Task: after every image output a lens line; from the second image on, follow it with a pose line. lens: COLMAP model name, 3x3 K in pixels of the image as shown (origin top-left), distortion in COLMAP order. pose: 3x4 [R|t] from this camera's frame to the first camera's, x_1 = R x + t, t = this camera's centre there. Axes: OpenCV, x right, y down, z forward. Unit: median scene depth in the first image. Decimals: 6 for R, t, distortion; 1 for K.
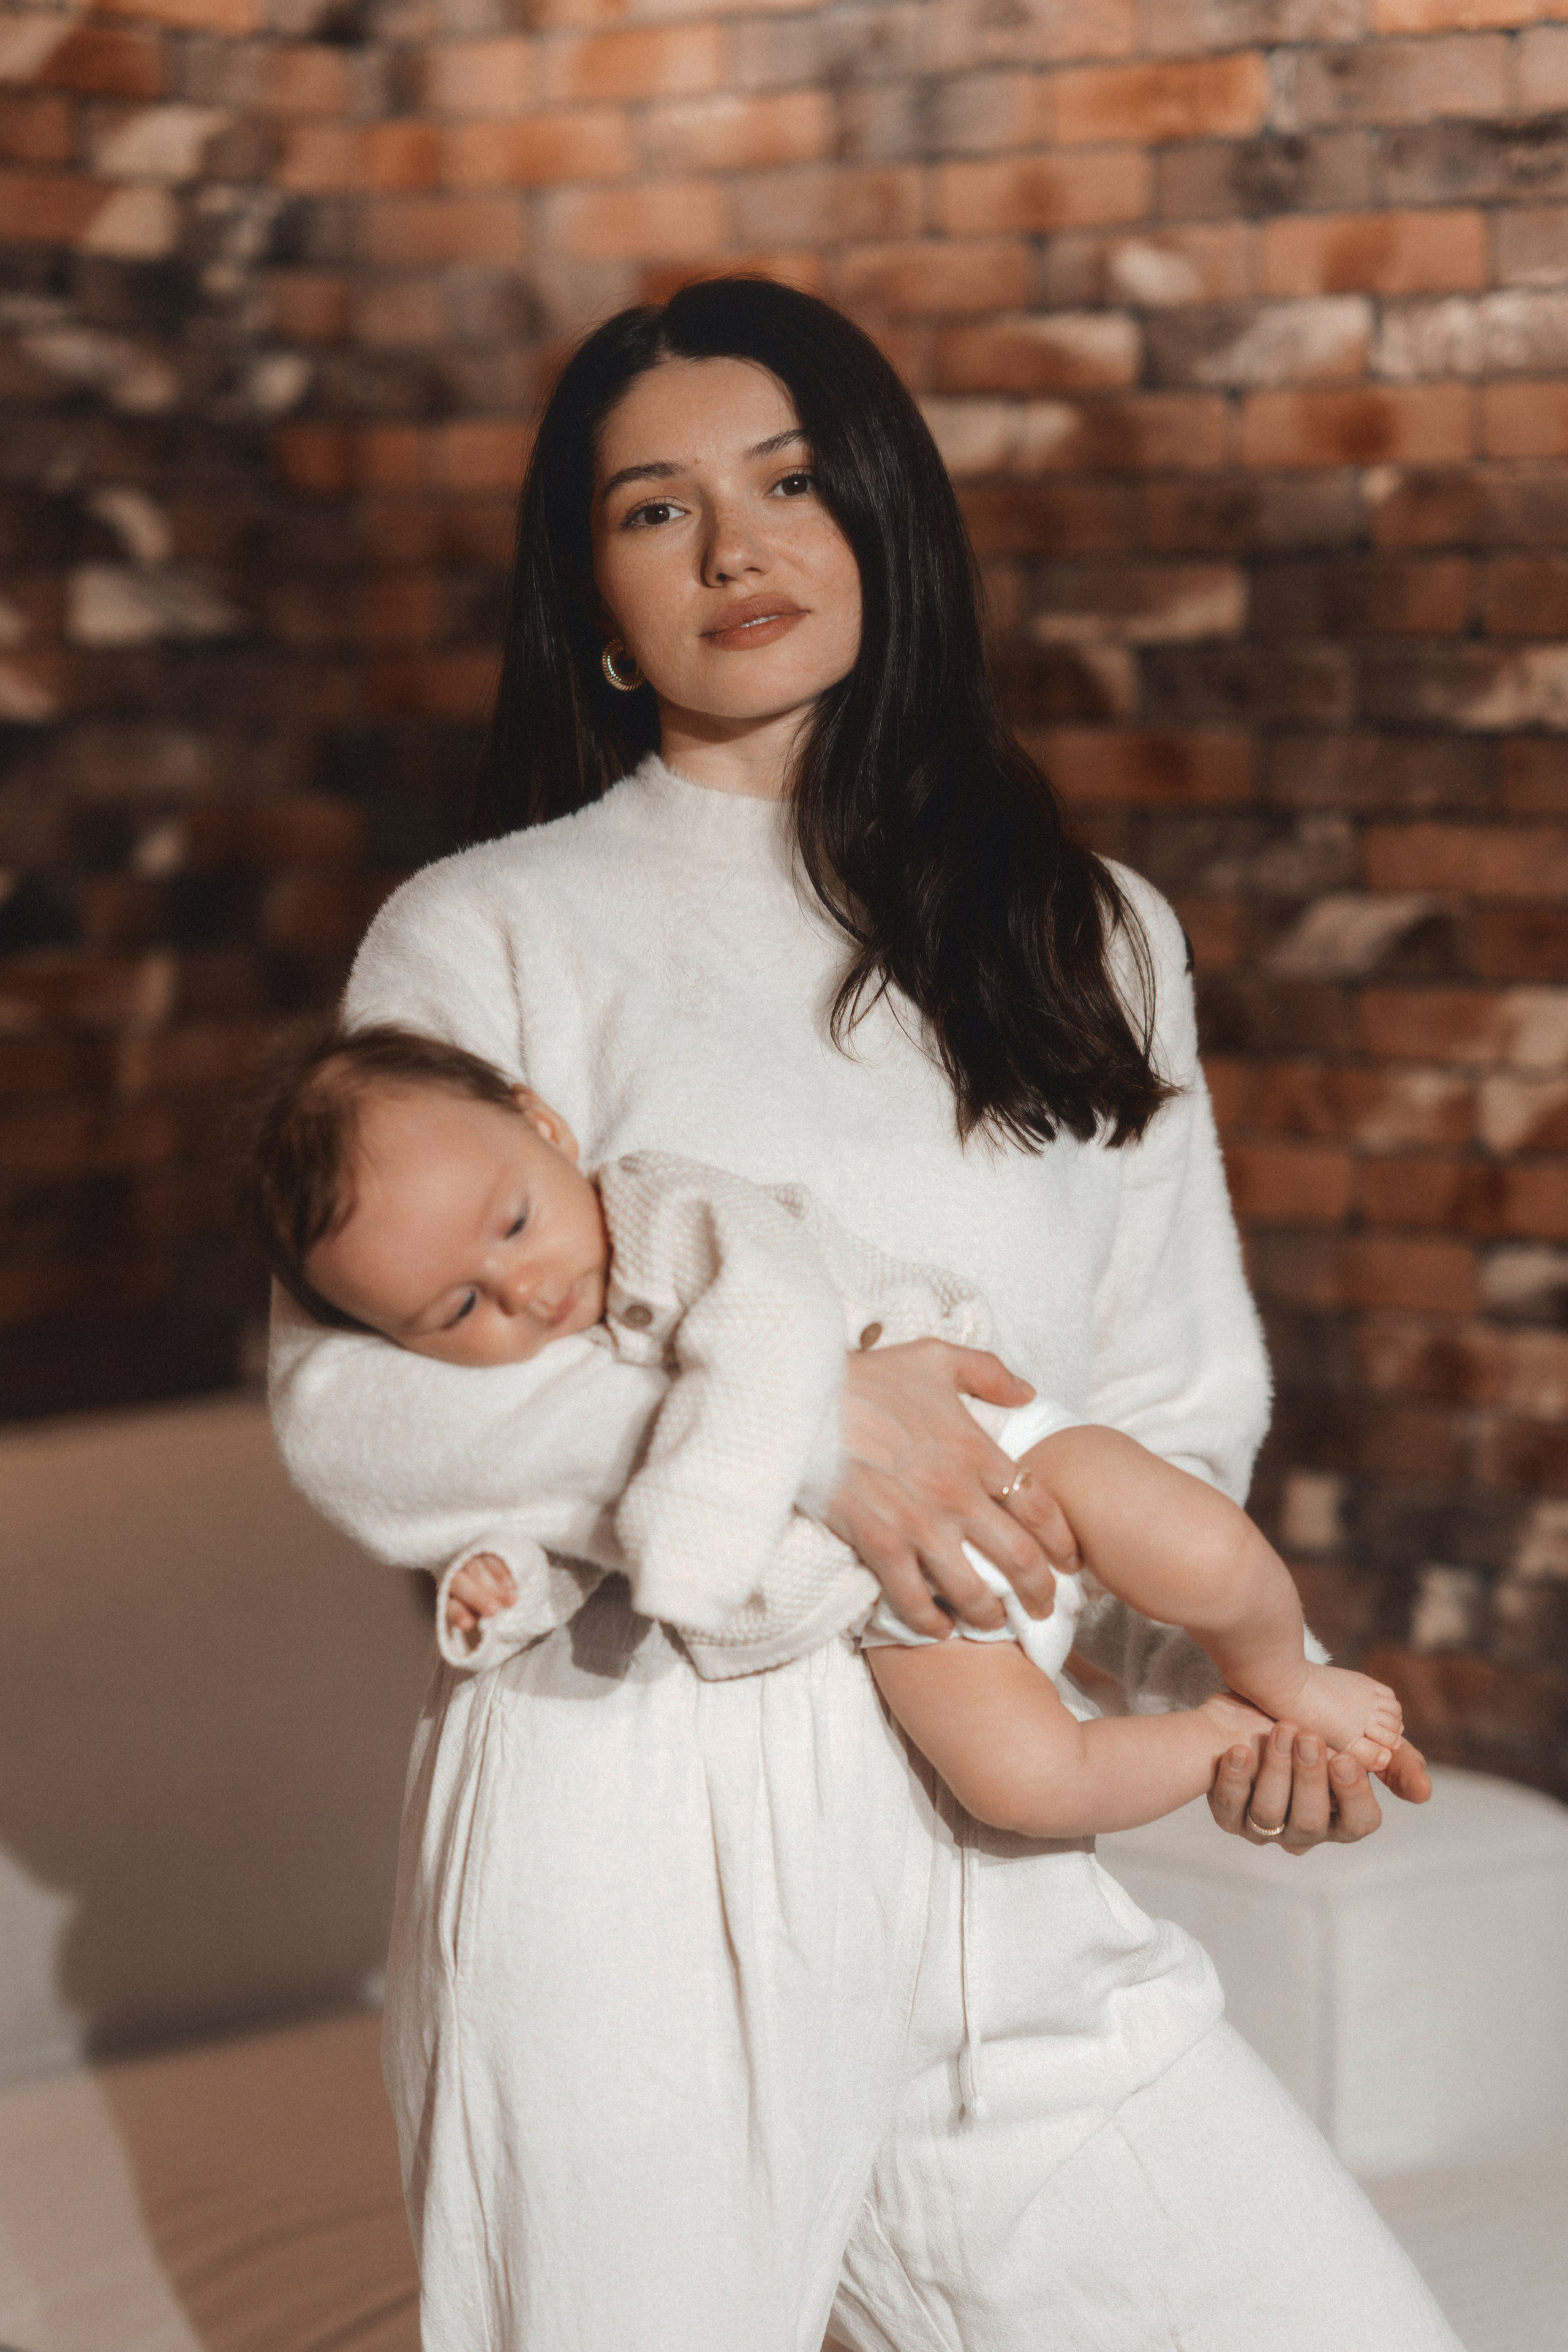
lens RADIAL K [[6317.3, 0, 698.3], [0, 6317.3, 1306.0], [0, 0, 1]] dist [0.119048, 0.000000]
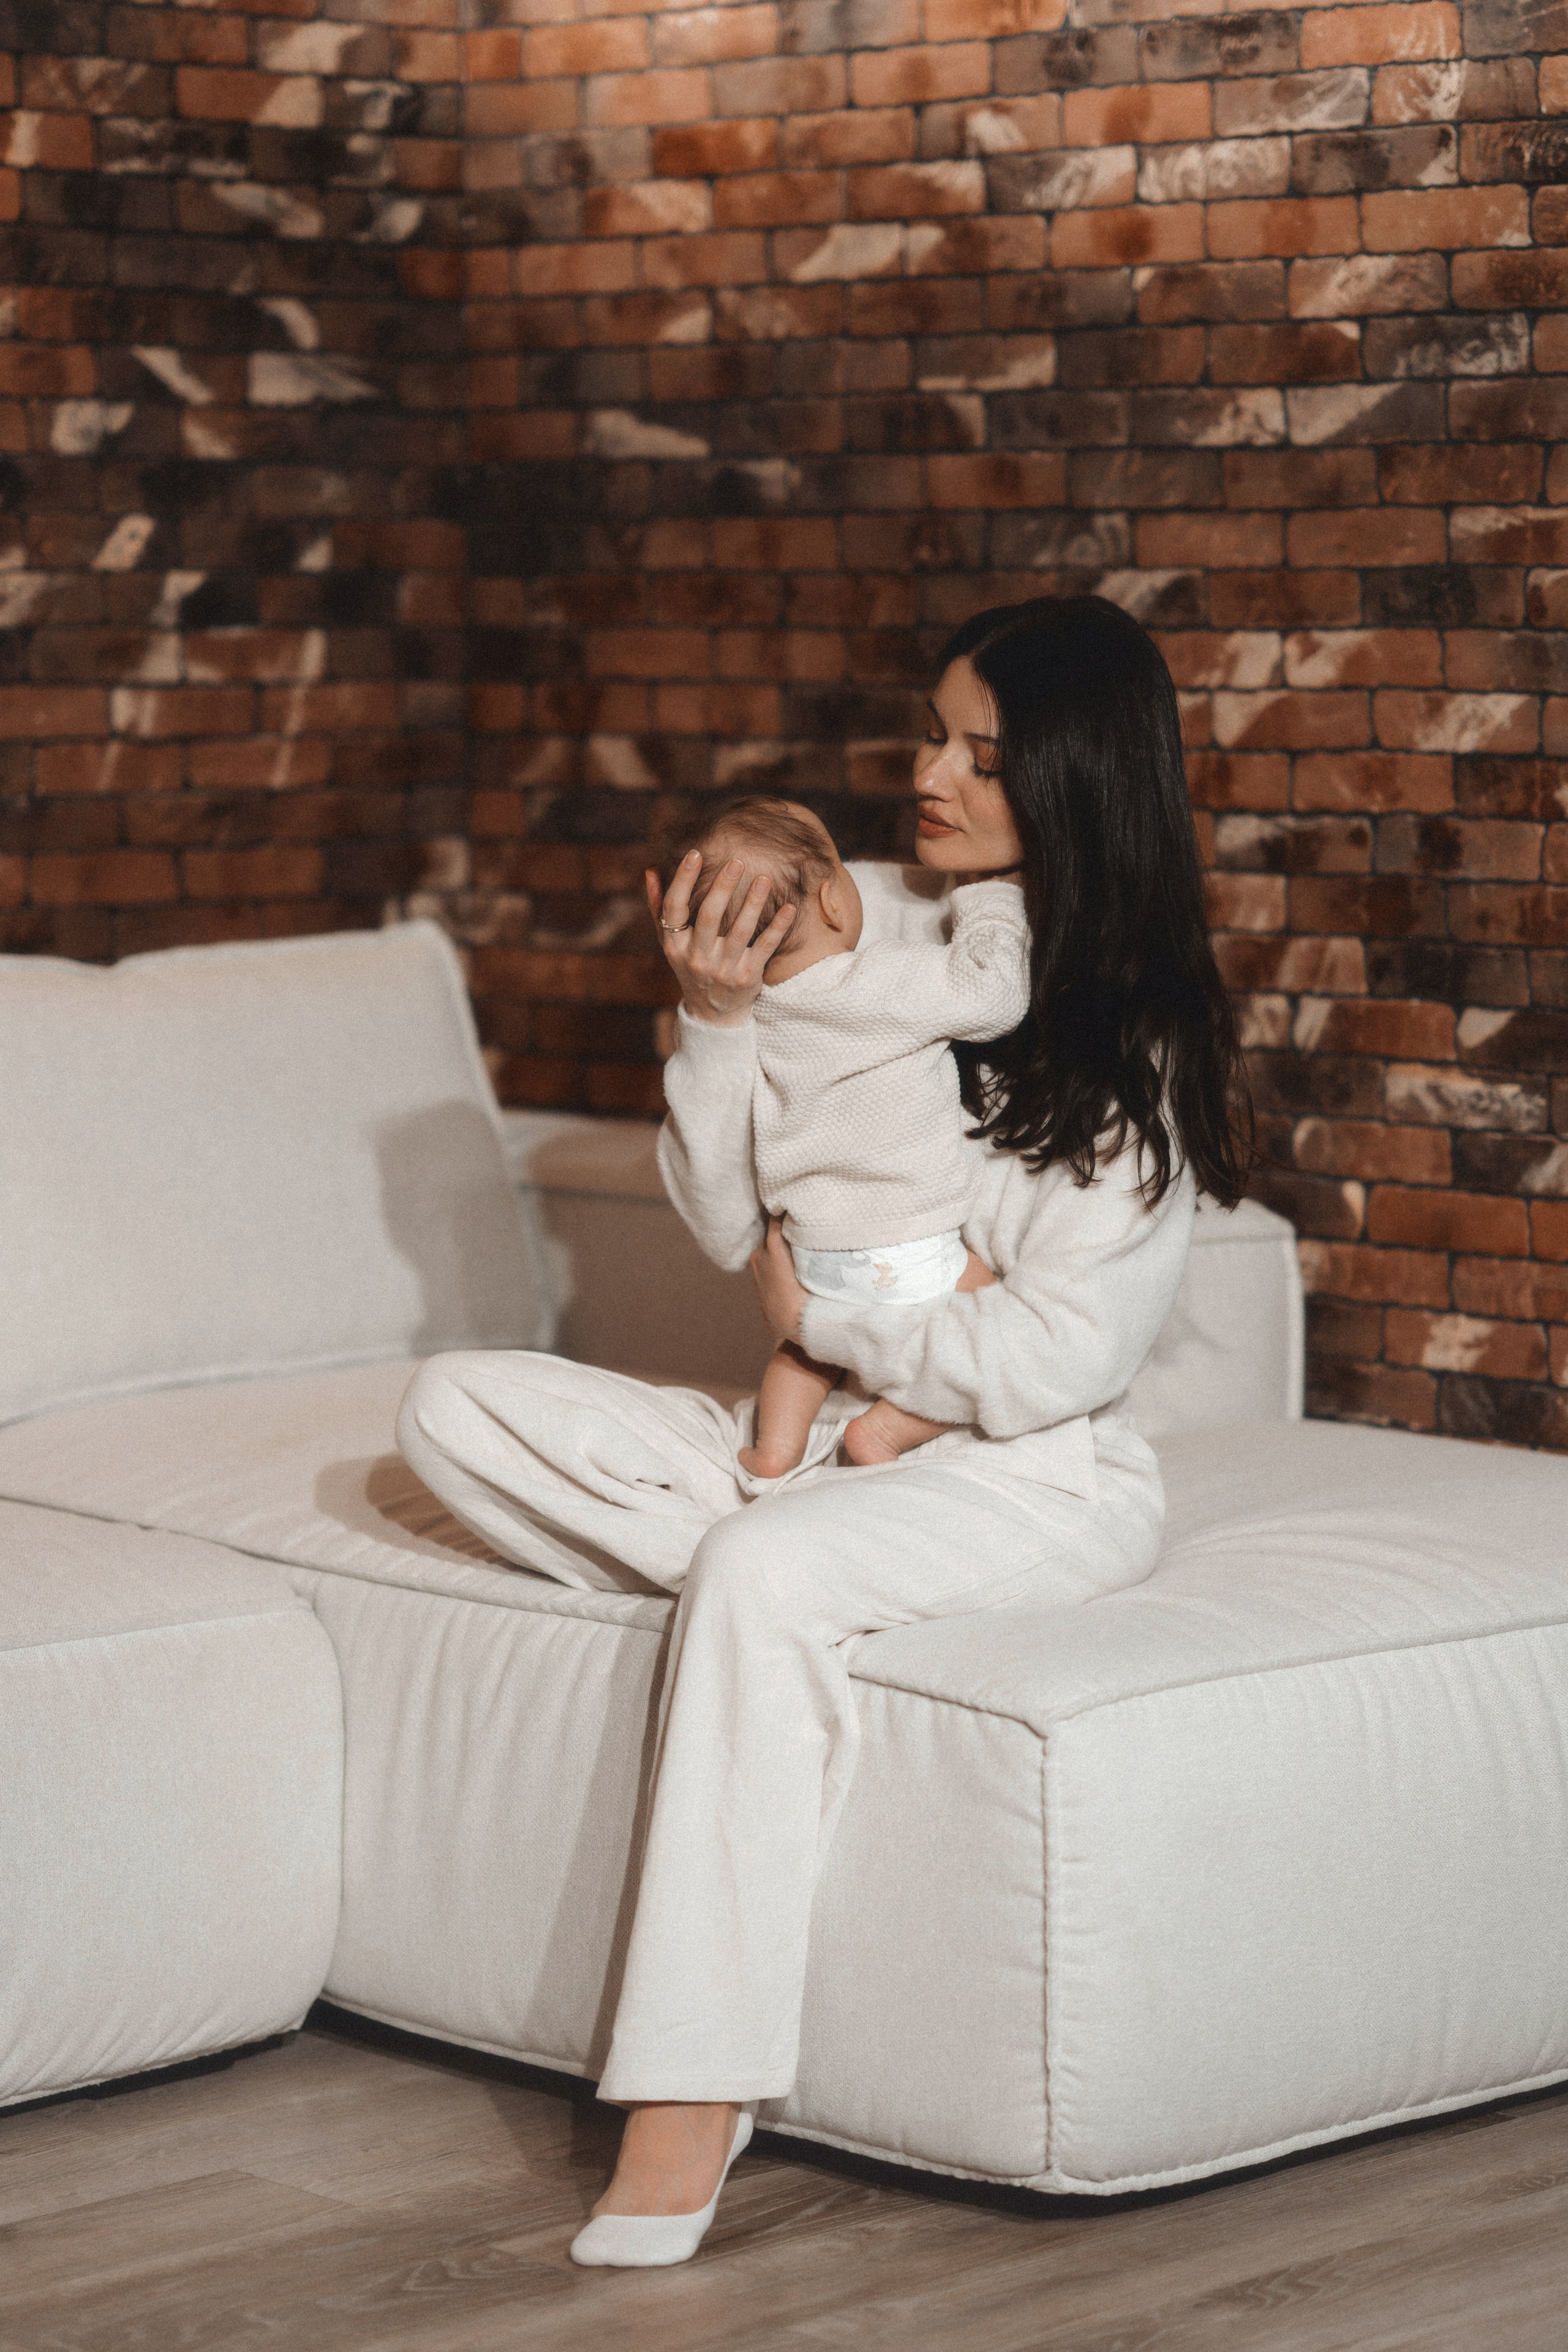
lens RADIAL K [[5729.0, 0, 728.5], [0, 5729.0, 1137.4], [0, 0, 1]] dist [0.064727, 0.000000]
pose [[0.998247, -0.002179, -0.059140, 0.087864], [0.002571, 0.999975, 0.006542, 0.052572], [0.059125, -0.006682, 0.998228, -0.279146]]
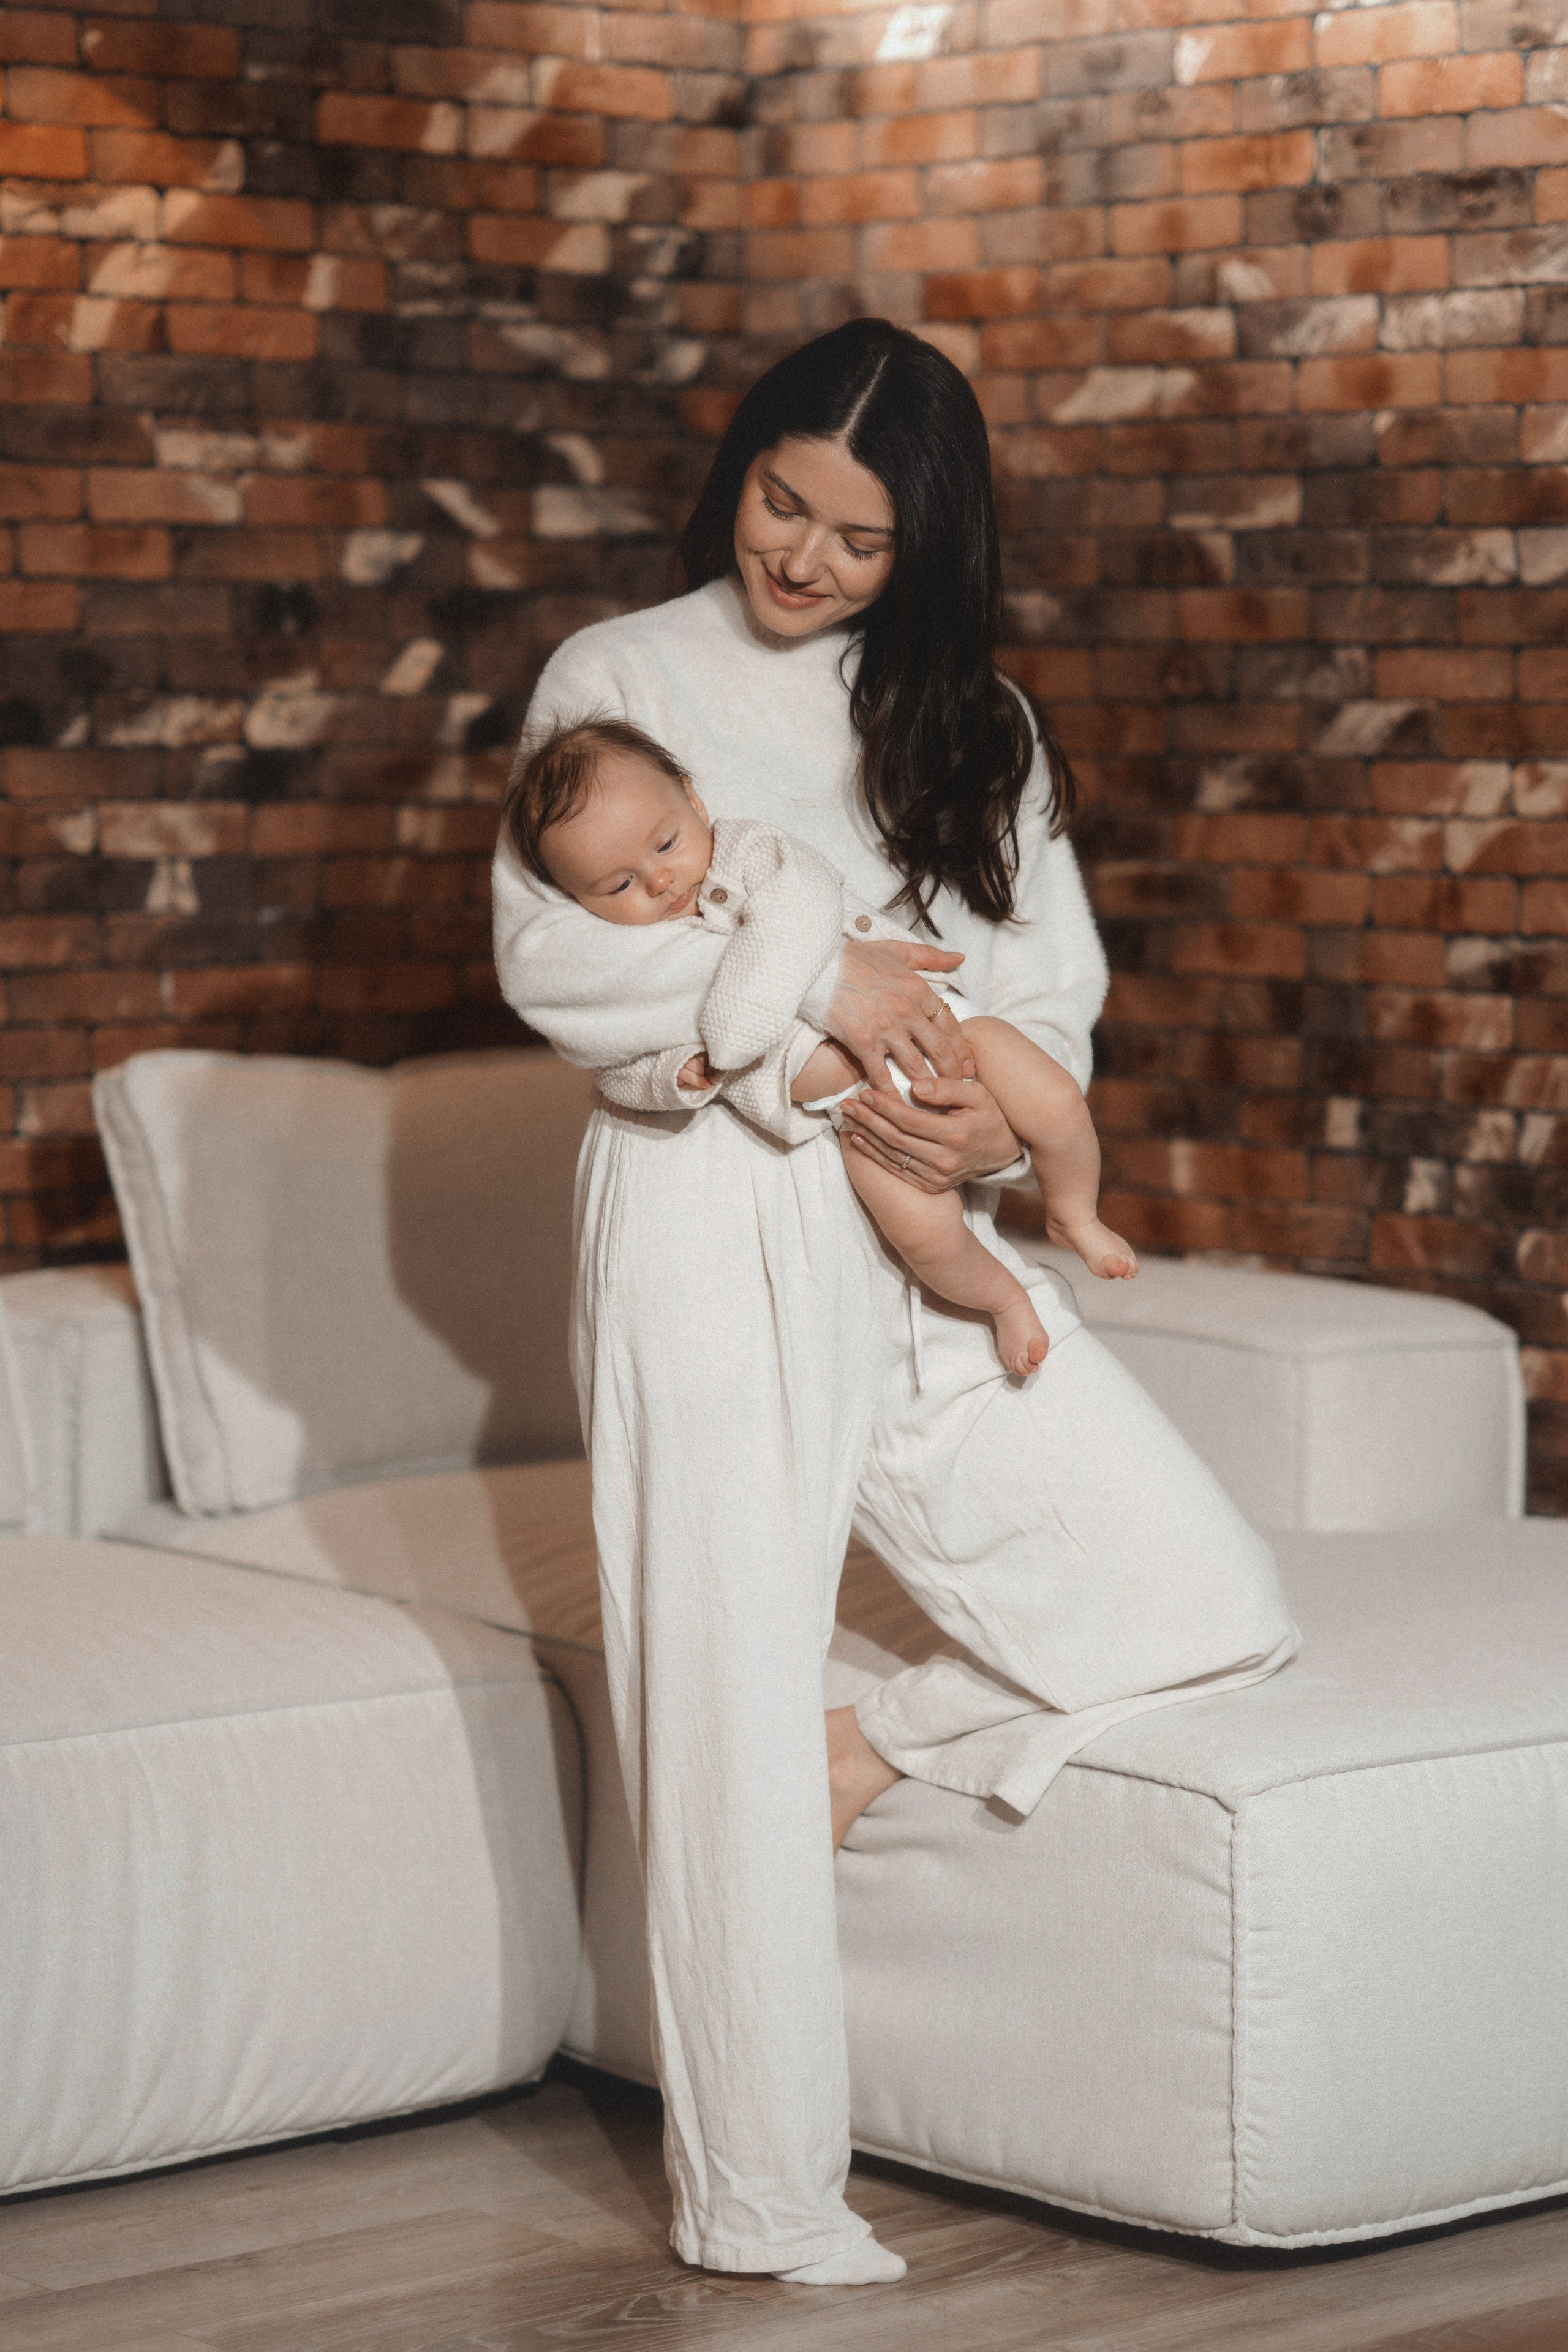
lens RADIAL K [[5729.0, 0, 786.7], [0, 5729.0, 1175.4], [0, 0, 1]] dist [0.064727, 0.000000]
pose [[0.993851, 0.010101, -0.110262, 0.115124], [-0.010951, 0.999915, -0.007113, 0.055349], [0.110180, 0.008277, 0.993877, -0.332249]]
